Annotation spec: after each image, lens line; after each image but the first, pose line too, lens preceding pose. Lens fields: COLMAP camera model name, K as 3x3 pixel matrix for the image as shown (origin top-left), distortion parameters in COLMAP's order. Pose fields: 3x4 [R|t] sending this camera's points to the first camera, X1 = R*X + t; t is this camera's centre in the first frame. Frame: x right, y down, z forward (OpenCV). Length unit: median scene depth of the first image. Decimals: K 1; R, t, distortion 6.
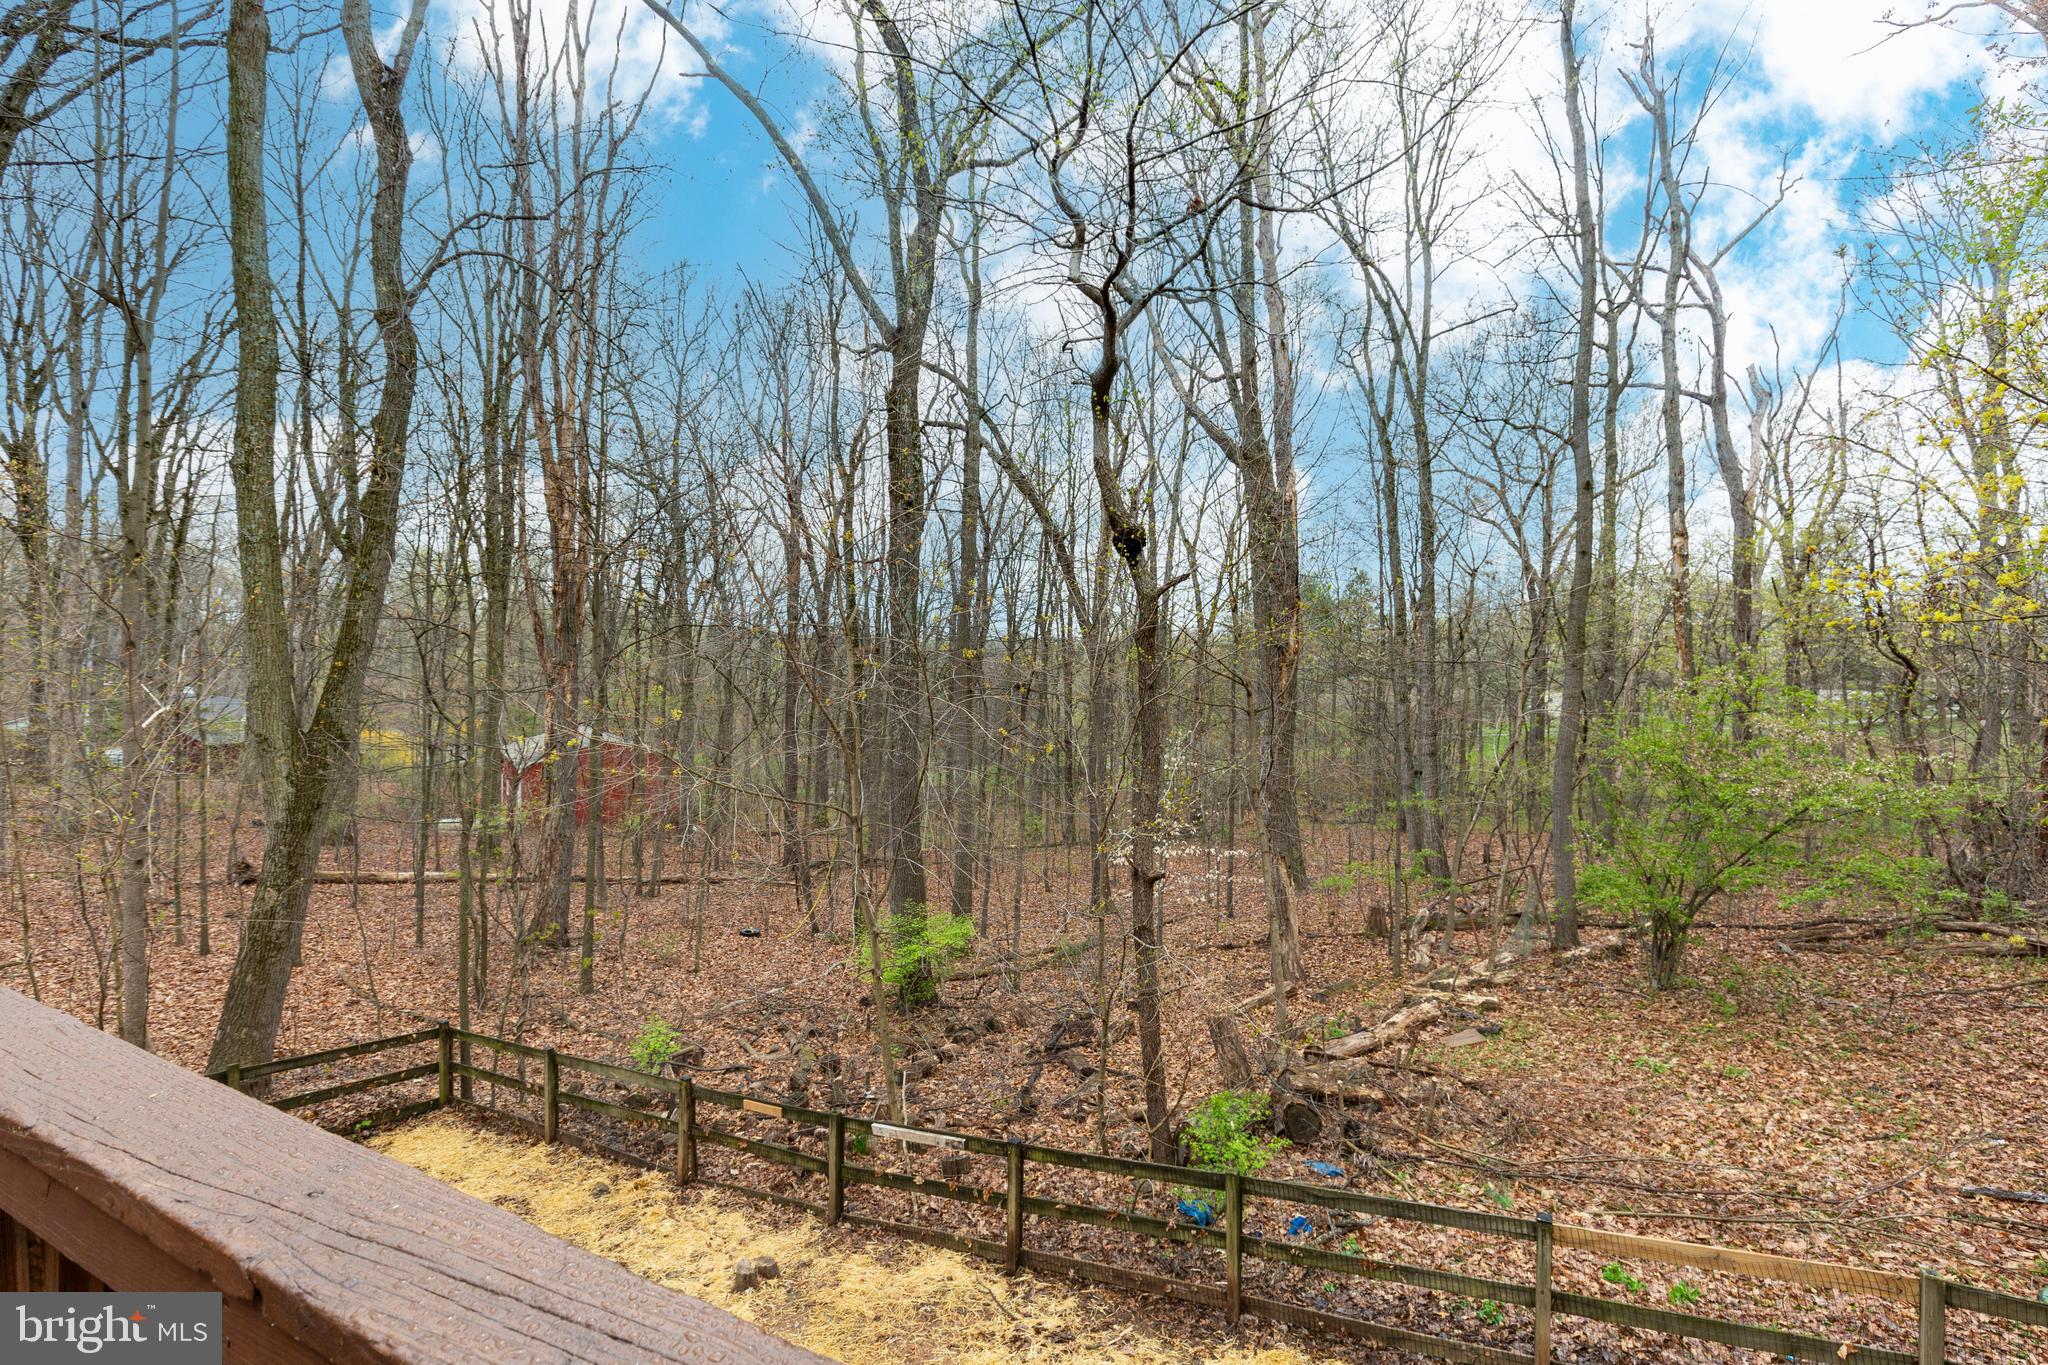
lens RADIAL K [[933.7, 0, 1022.5], [0, 933.7, 683.8], [0, 0, 1]] dist [0.002423, -0.000704]
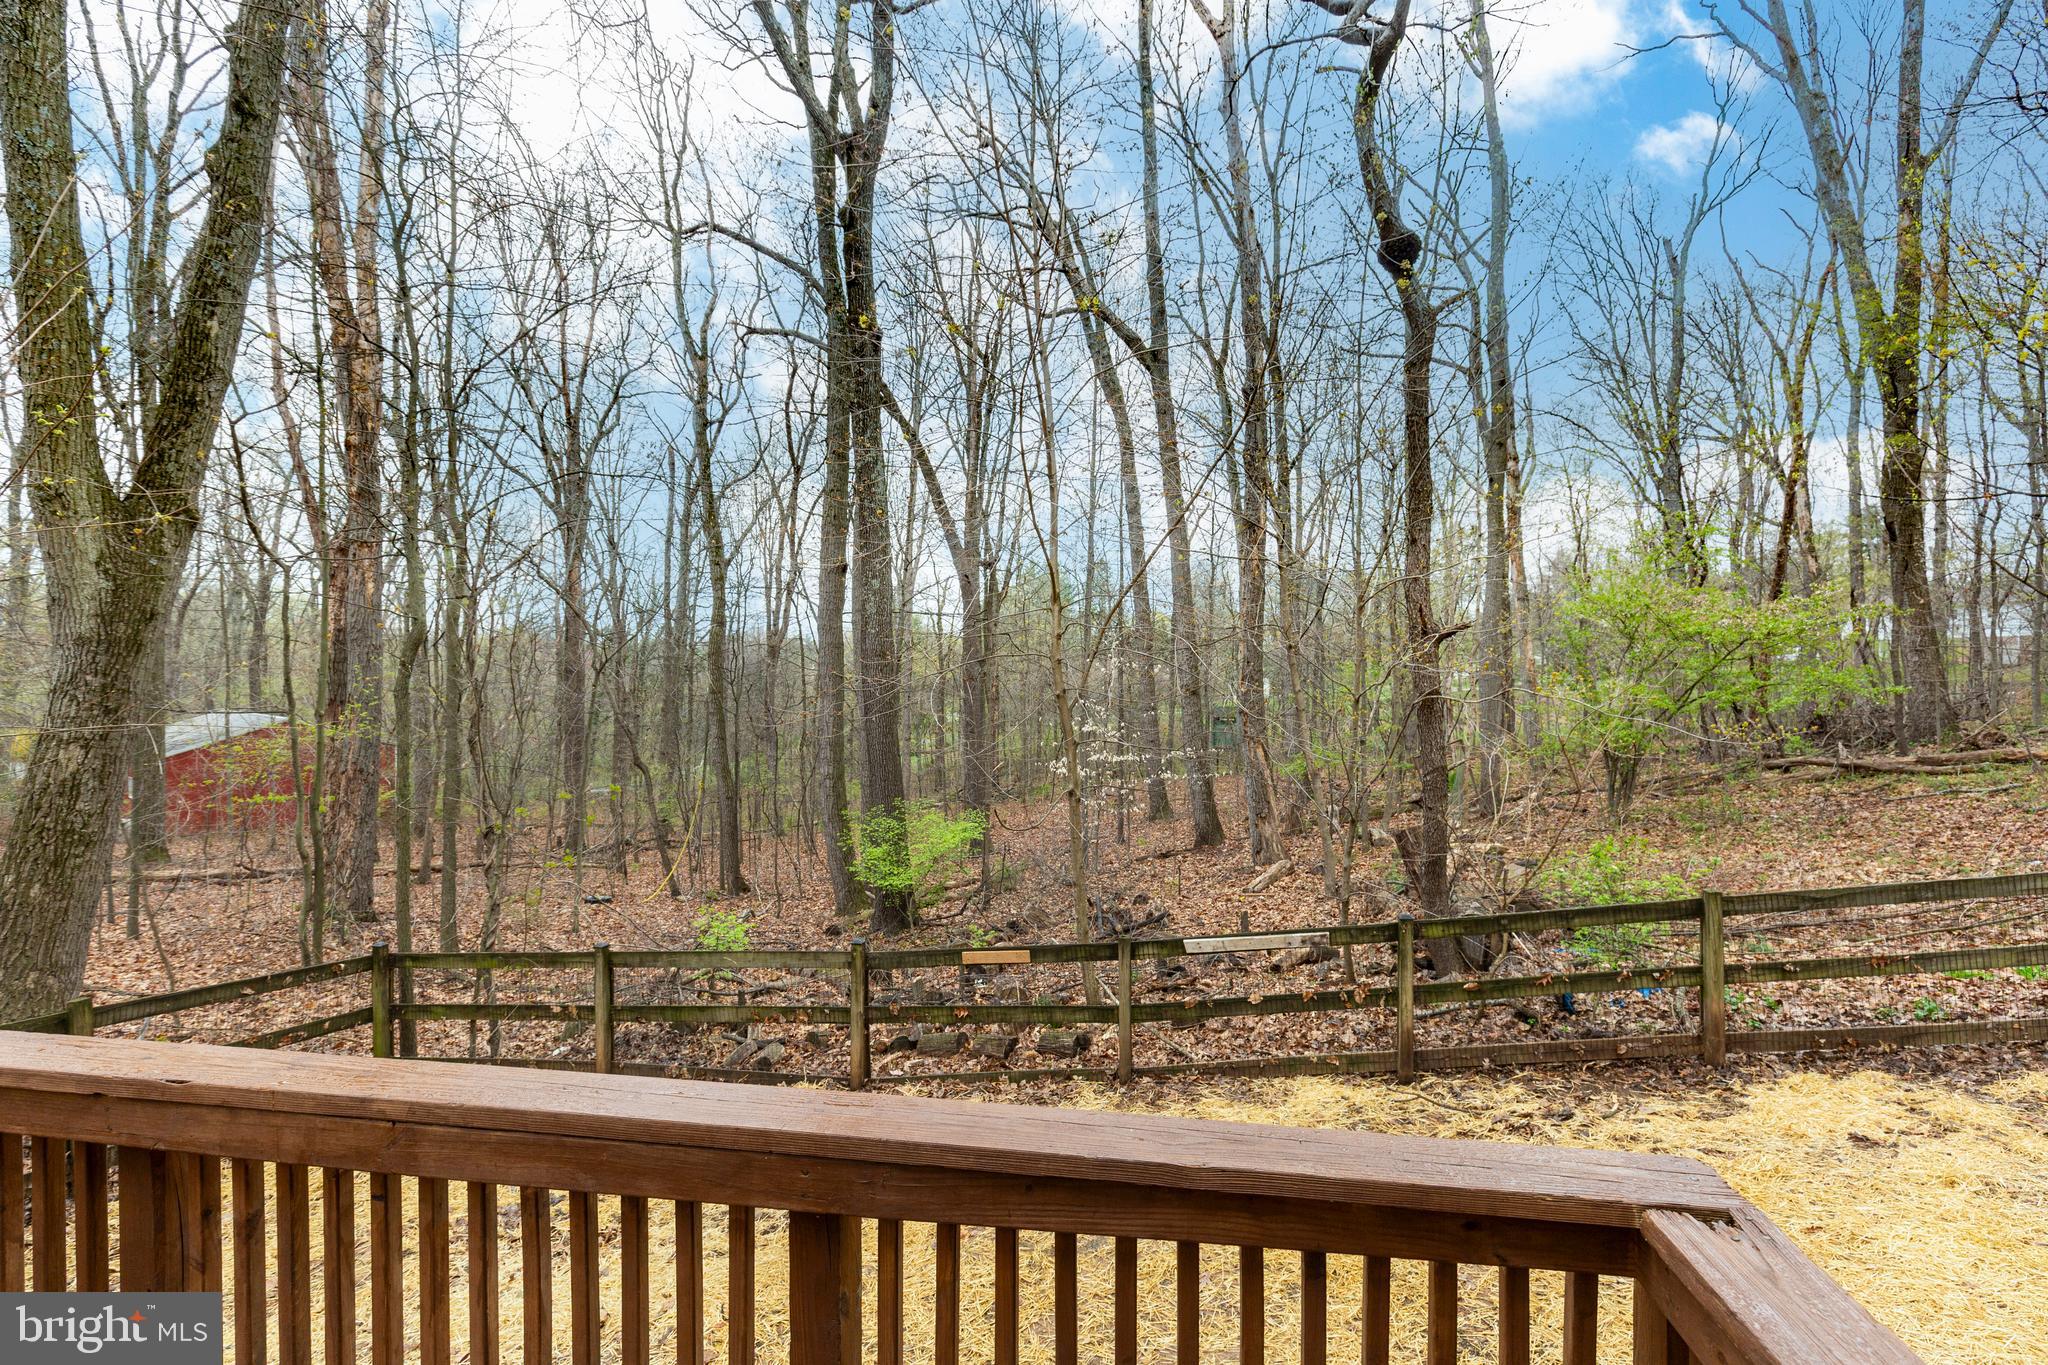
lens RADIAL K [[933.7, 0, 1005.0], [0, 933.7, 690.0], [0, 0, 1]] dist [0.002423, -0.000704]
pose [[0.950189, -0.020497, 0.310998, -0.108958], [0.024313, 0.999669, -0.008397, 0.053544], [-0.310723, 0.015540, 0.950373, 0.061301]]
